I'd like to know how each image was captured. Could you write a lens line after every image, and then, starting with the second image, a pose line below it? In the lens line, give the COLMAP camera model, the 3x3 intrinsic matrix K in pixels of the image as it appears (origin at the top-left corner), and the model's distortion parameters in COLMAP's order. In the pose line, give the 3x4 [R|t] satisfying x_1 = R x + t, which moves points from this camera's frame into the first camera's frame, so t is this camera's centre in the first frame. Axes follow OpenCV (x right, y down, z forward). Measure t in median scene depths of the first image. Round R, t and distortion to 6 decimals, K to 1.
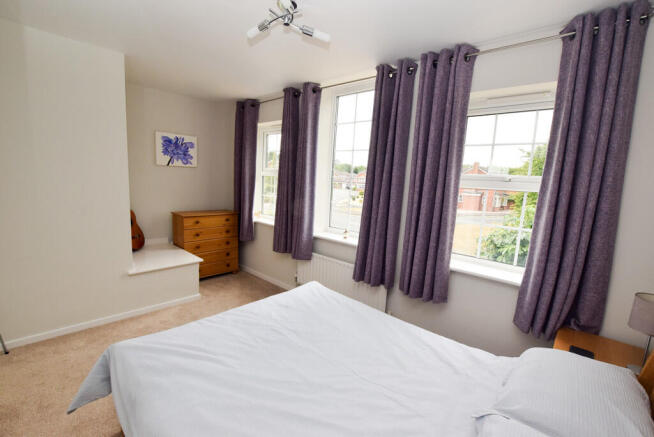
lens RADIAL K [[288.6, 0, 327.0], [0, 288.6, 218.5], [0, 0, 1]] dist [0.000903, 0.000193]
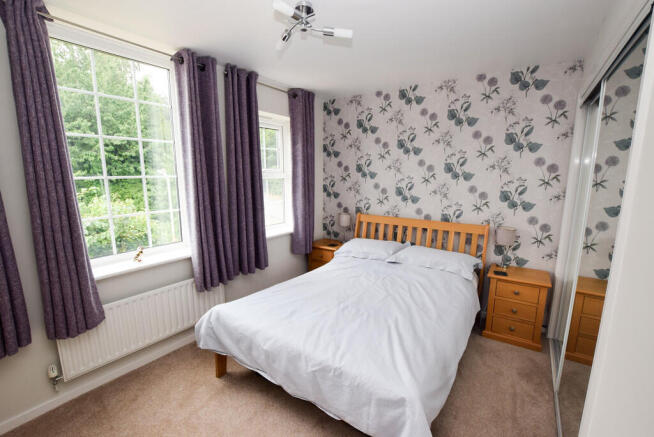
lens RADIAL K [[288.6, 0, 327.0], [0, 288.6, 218.5], [0, 0, 1]] dist [0.000903, 0.000193]
pose [[-0.112871, -0.191177, 0.975044, -1.051868], [0.140177, 0.968437, 0.206108, -0.186073], [-0.983672, 0.159942, -0.082510, 0.929805]]
